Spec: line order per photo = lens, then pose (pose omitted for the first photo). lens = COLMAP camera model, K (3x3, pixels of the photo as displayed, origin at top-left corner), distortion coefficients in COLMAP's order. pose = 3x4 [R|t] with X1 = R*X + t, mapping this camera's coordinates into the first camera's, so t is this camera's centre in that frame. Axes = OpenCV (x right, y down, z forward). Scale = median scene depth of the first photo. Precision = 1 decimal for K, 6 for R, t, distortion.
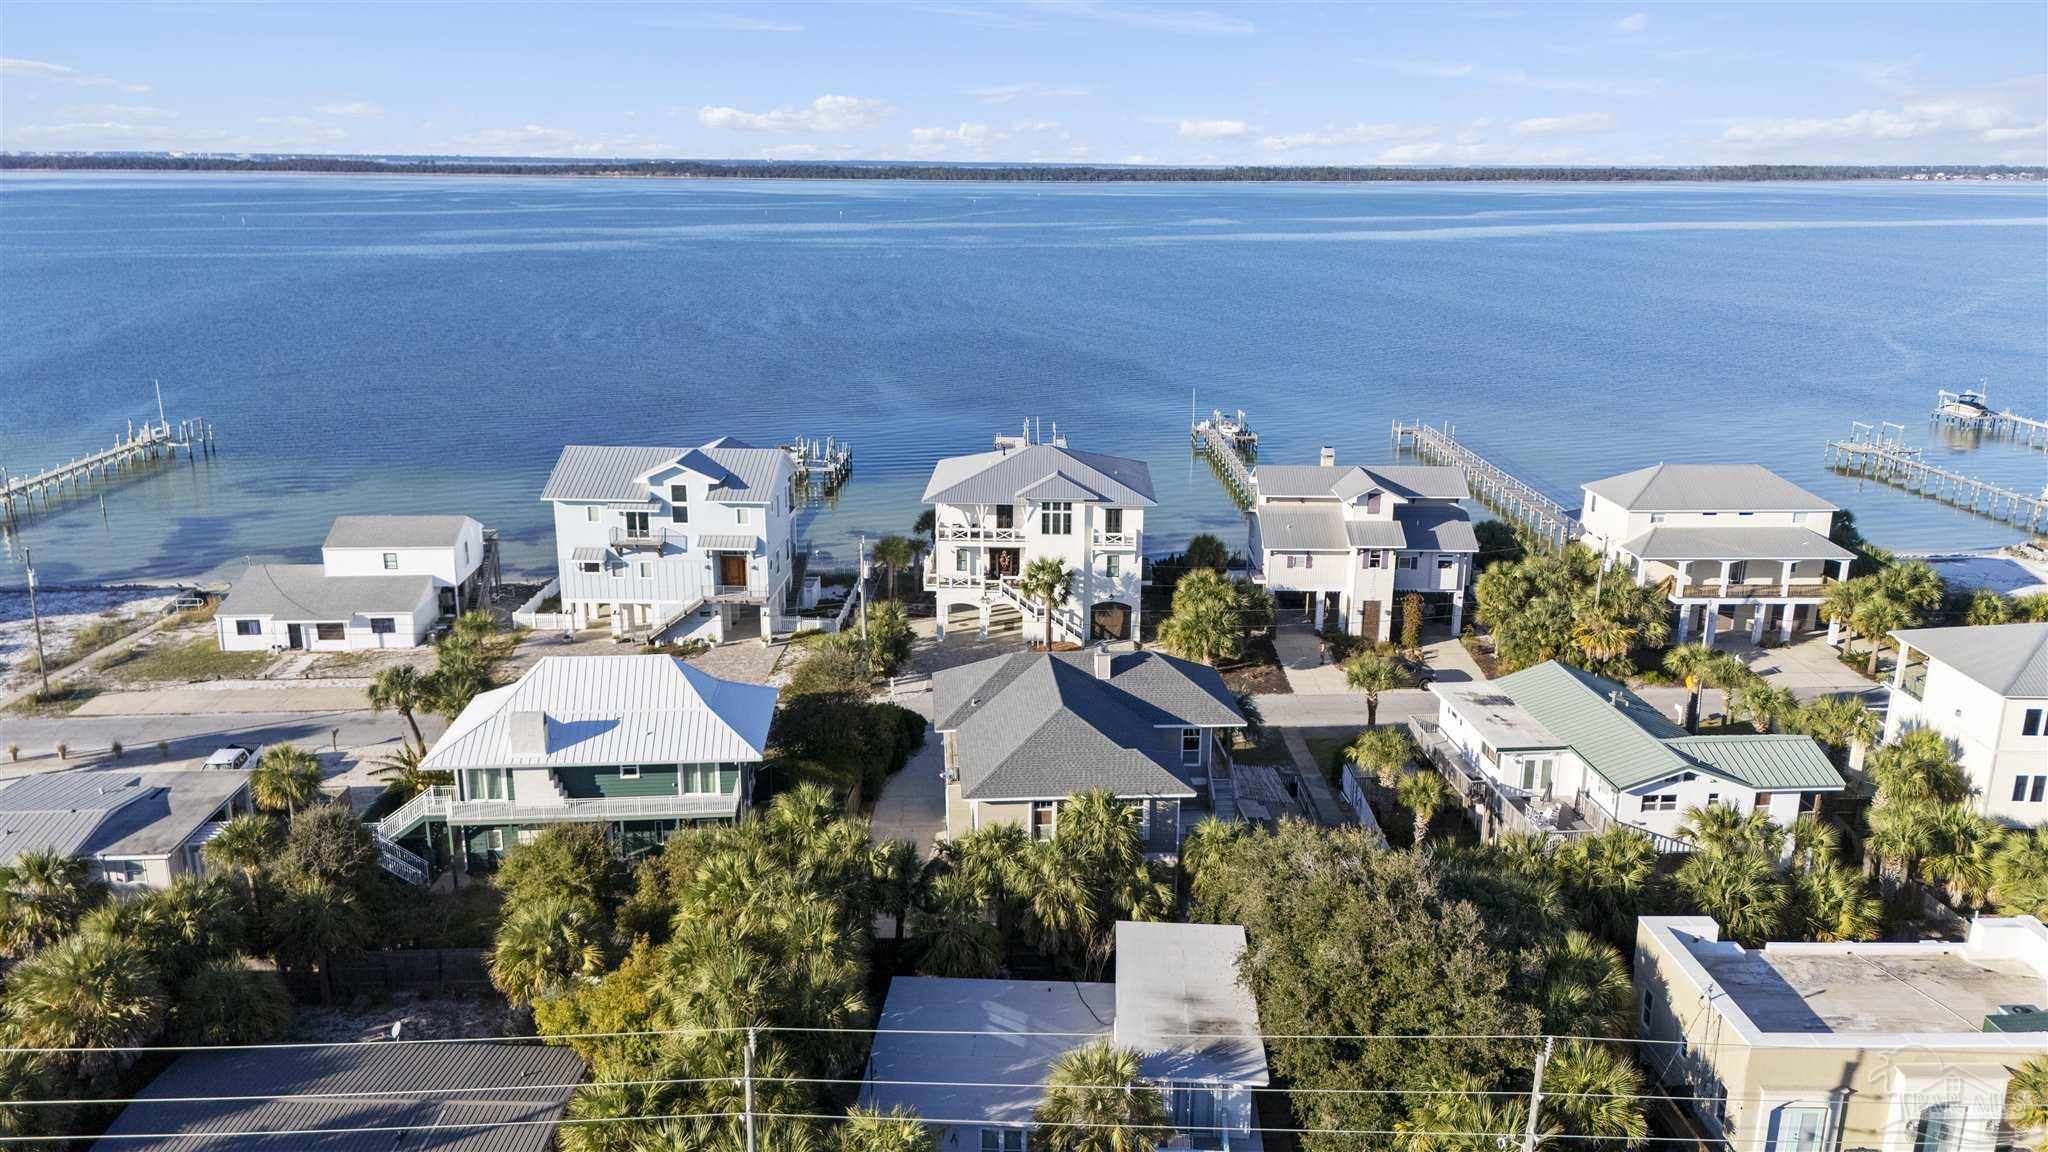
lens RADIAL K [[1496.8, 0, 1024.0], [0, 1496.8, 615.8], [0, 0, 1]] dist [0.078328, -0.082166]
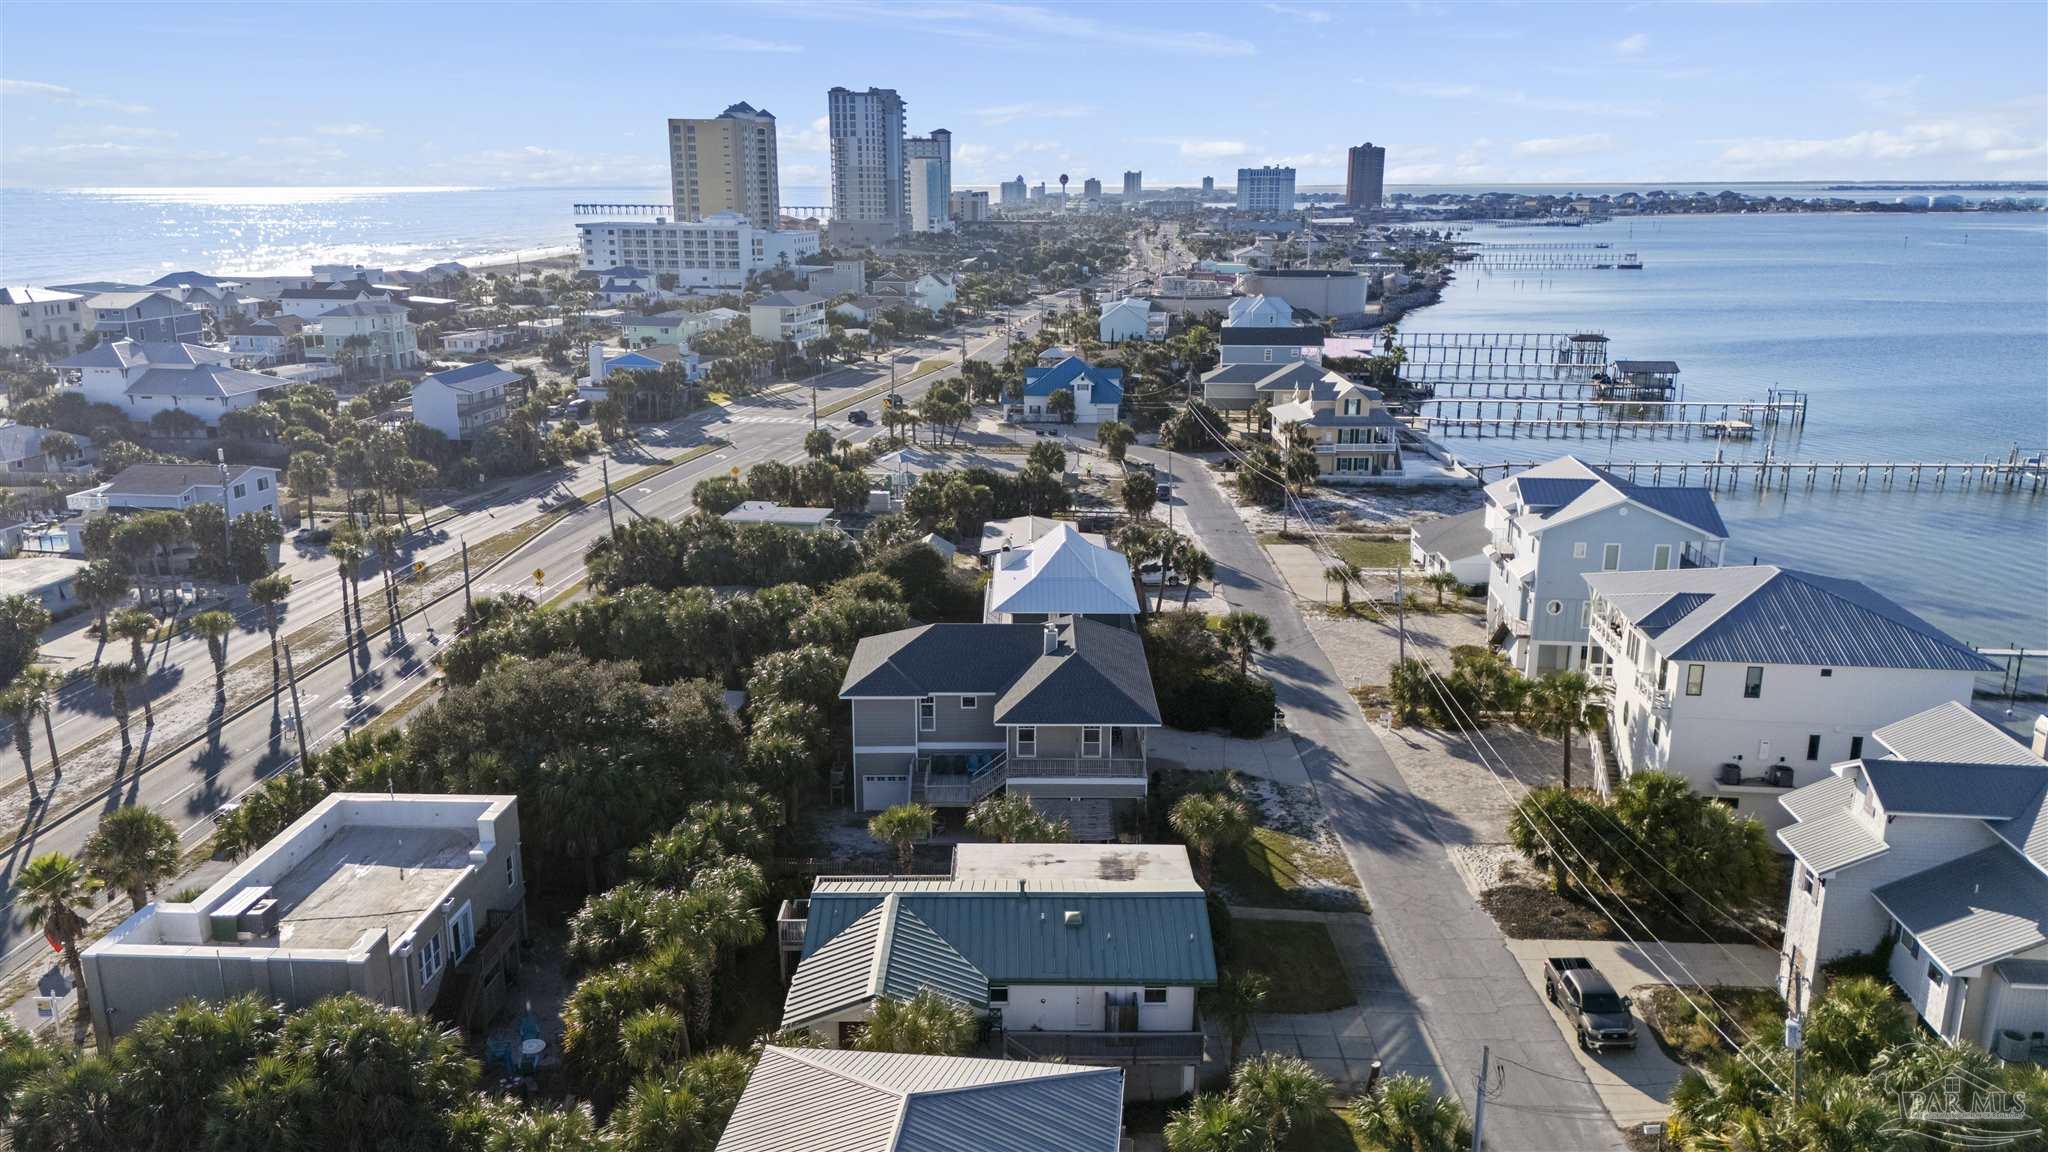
lens RADIAL K [[1496.8, 0, 1019.1], [0, 1496.8, 589.5], [0, 0, 1]] dist [0.078328, -0.082166]
pose [[-0.079401, 0.255013, -0.963672, 0.766273], [-0.289549, 0.919144, 0.267087, -0.200446], [0.953864, 0.300237, 0.000858, 0.682889]]
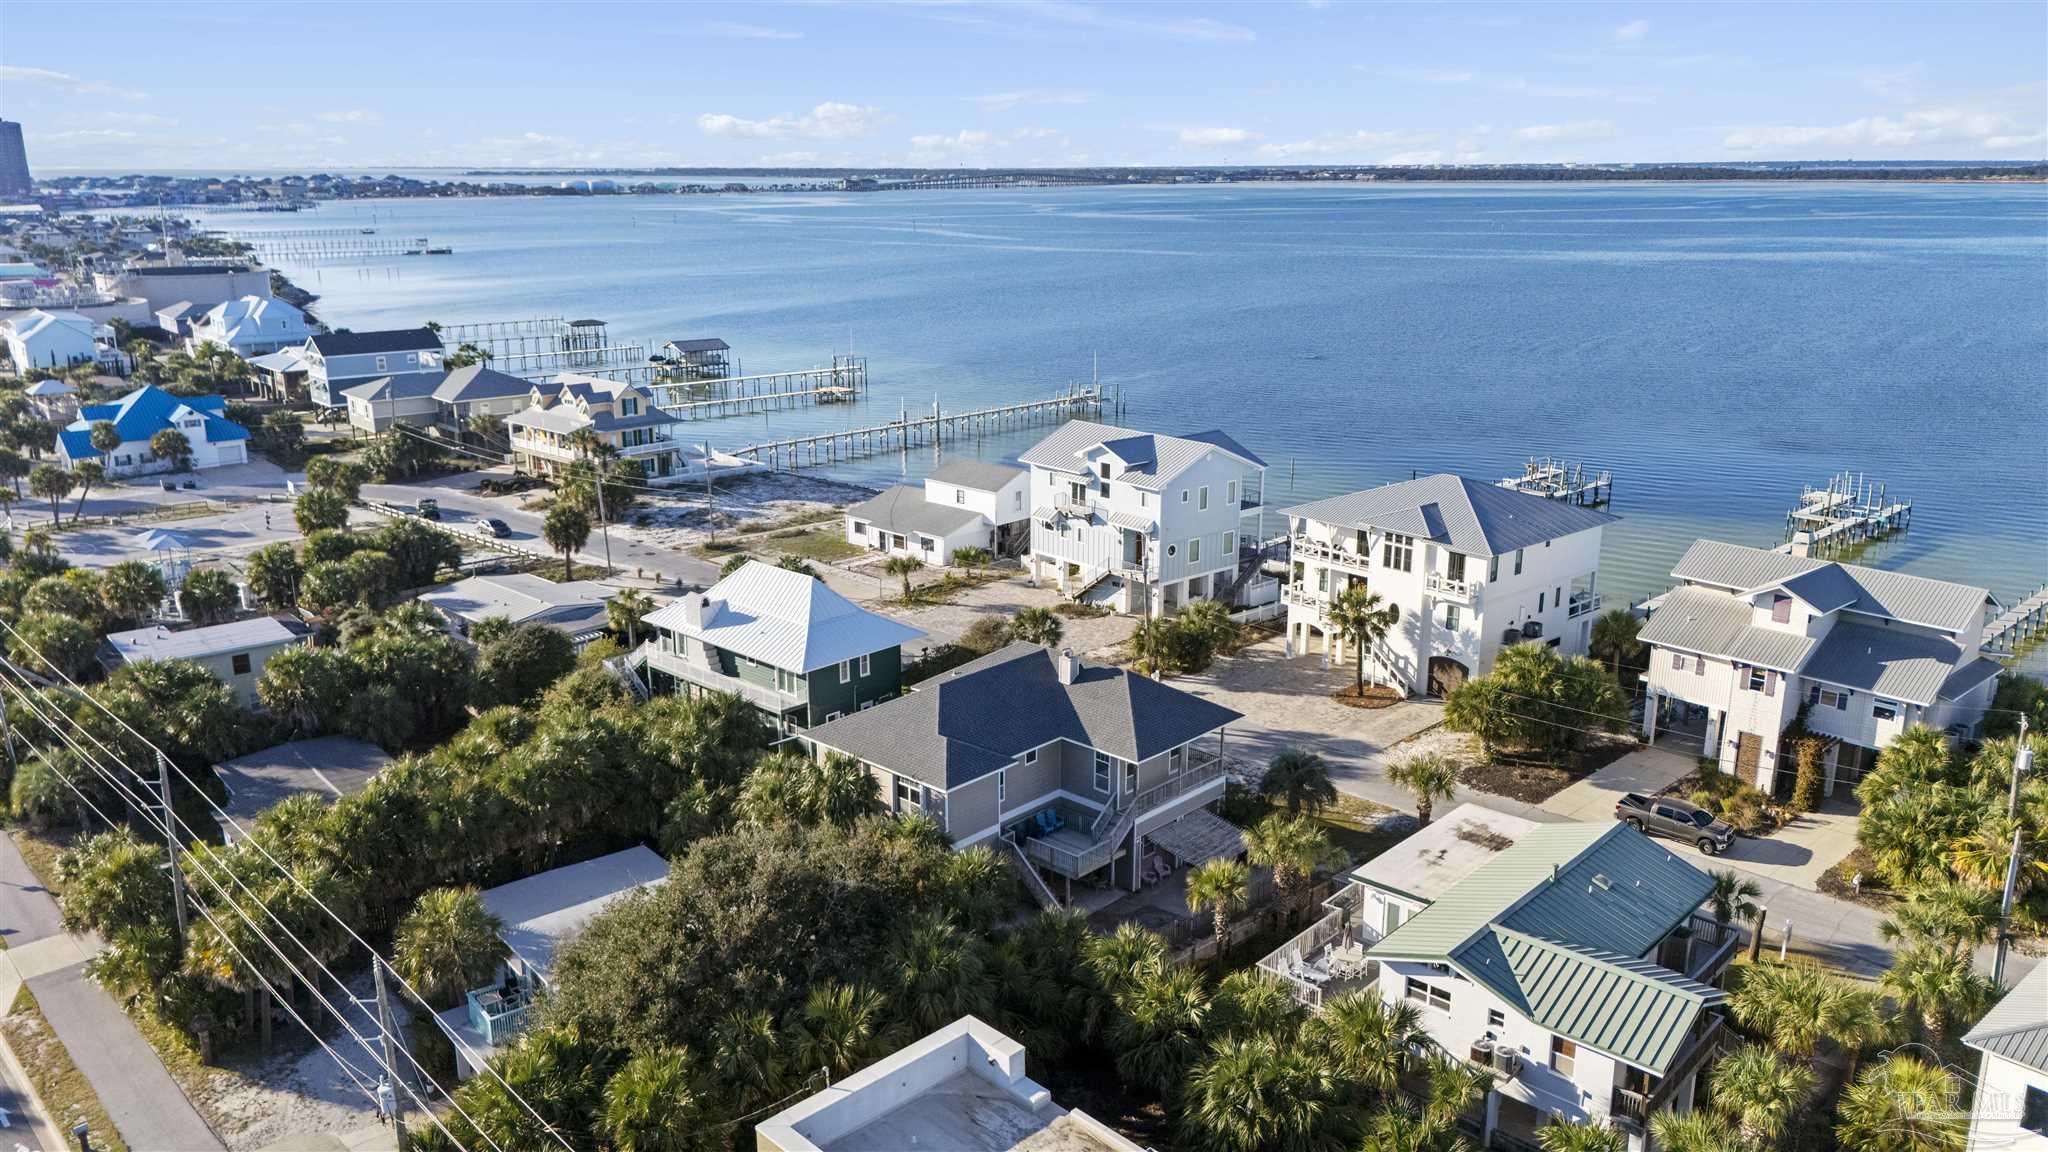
lens RADIAL K [[1496.8, 0, 1023.0], [0, 1496.8, 614.3], [0, 0, 1]] dist [0.078328, -0.082166]
pose [[0.677622, 0.203787, -0.706611, 0.512095], [-0.207699, 0.974755, 0.081942, -0.055130], [0.705471, 0.091236, 0.702842, 0.197221]]
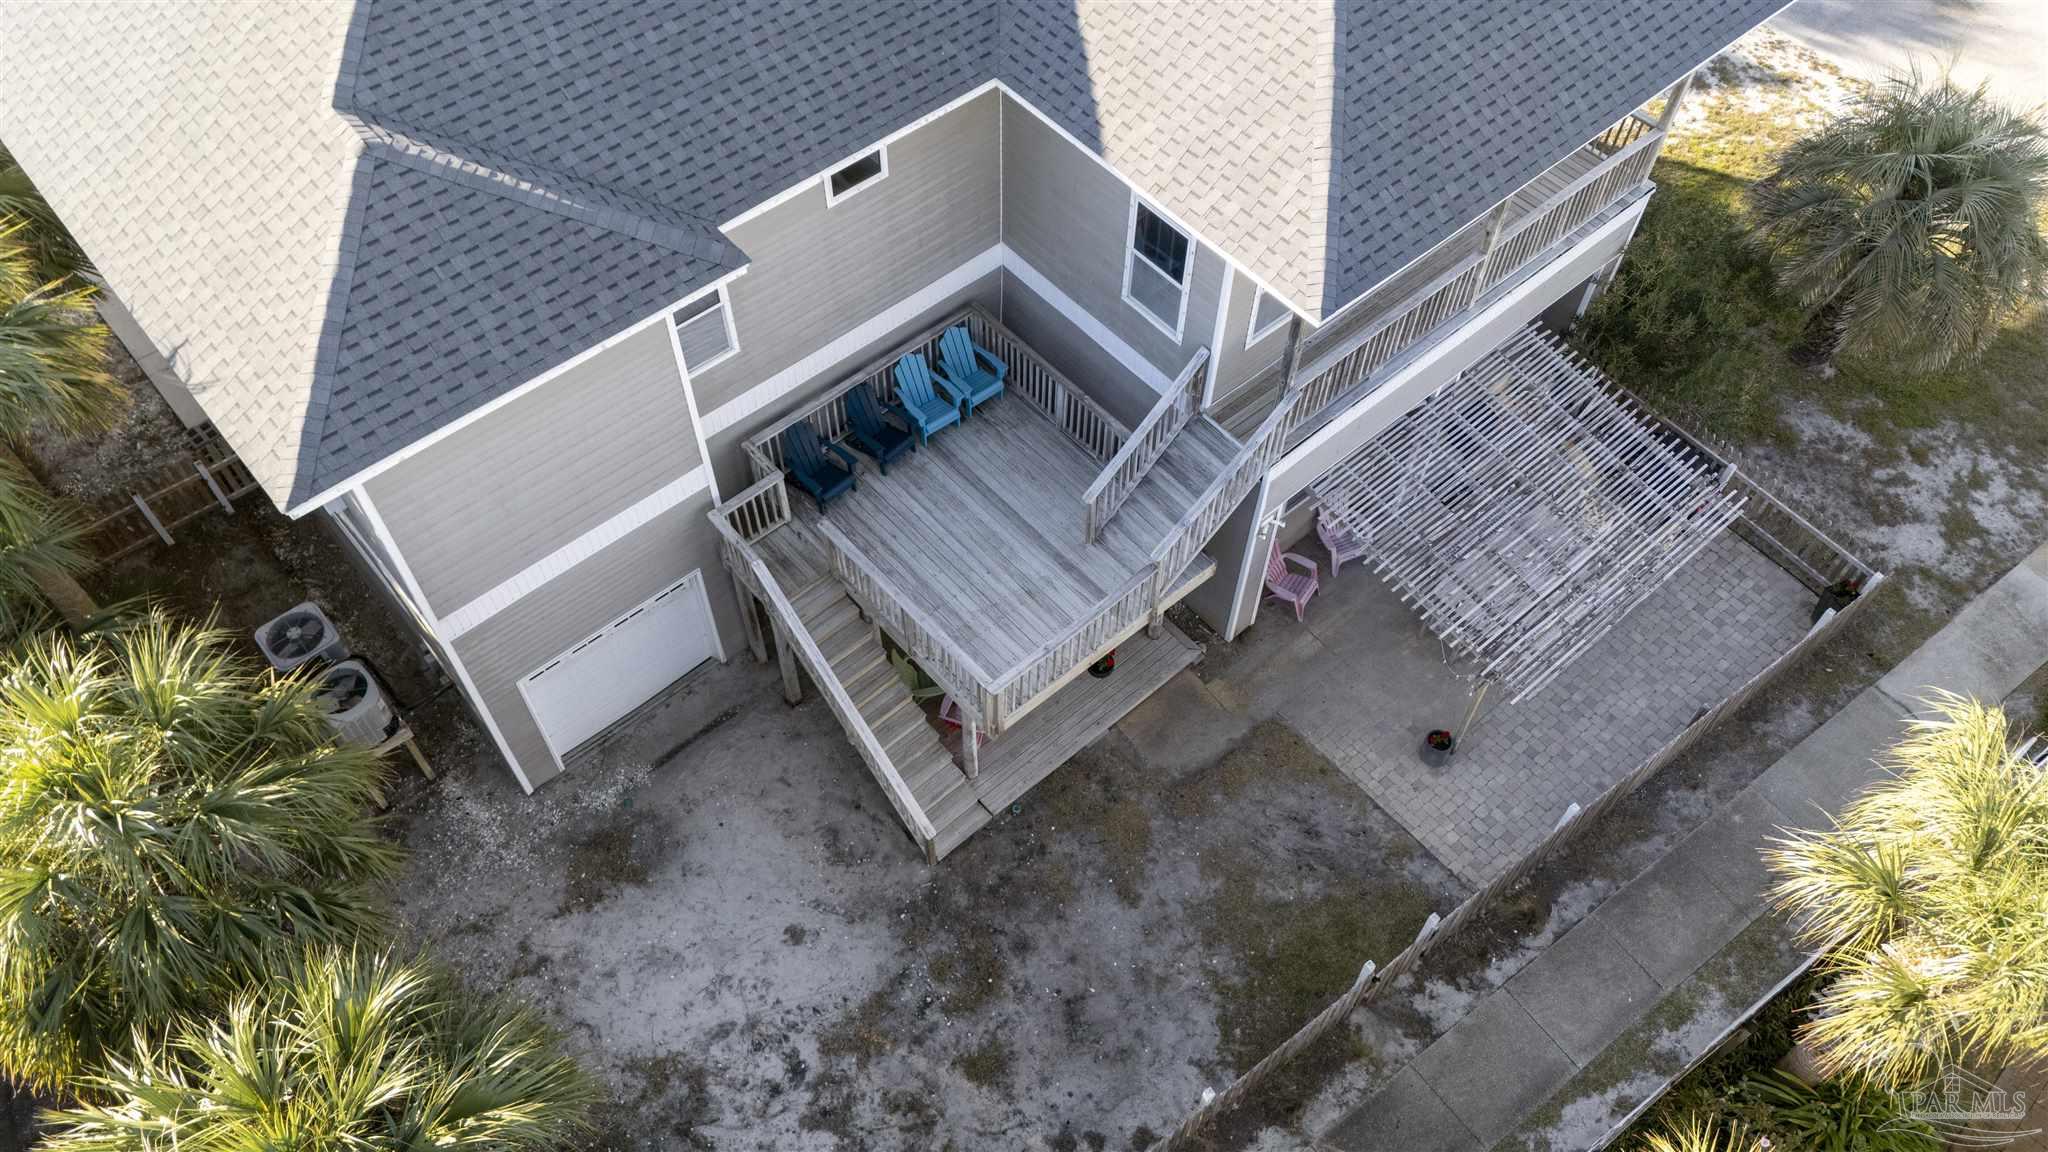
lens RADIAL K [[1496.8, 0, 1013.3], [0, 1496.8, 576.1], [0, 0, 1]] dist [0.078328, -0.082166]
pose [[0.594168, 0.655031, -0.466797, 0.163548], [-0.232474, 0.695429, 0.679951, -0.018444], [0.770013, -0.295487, 0.565479, 0.588884]]
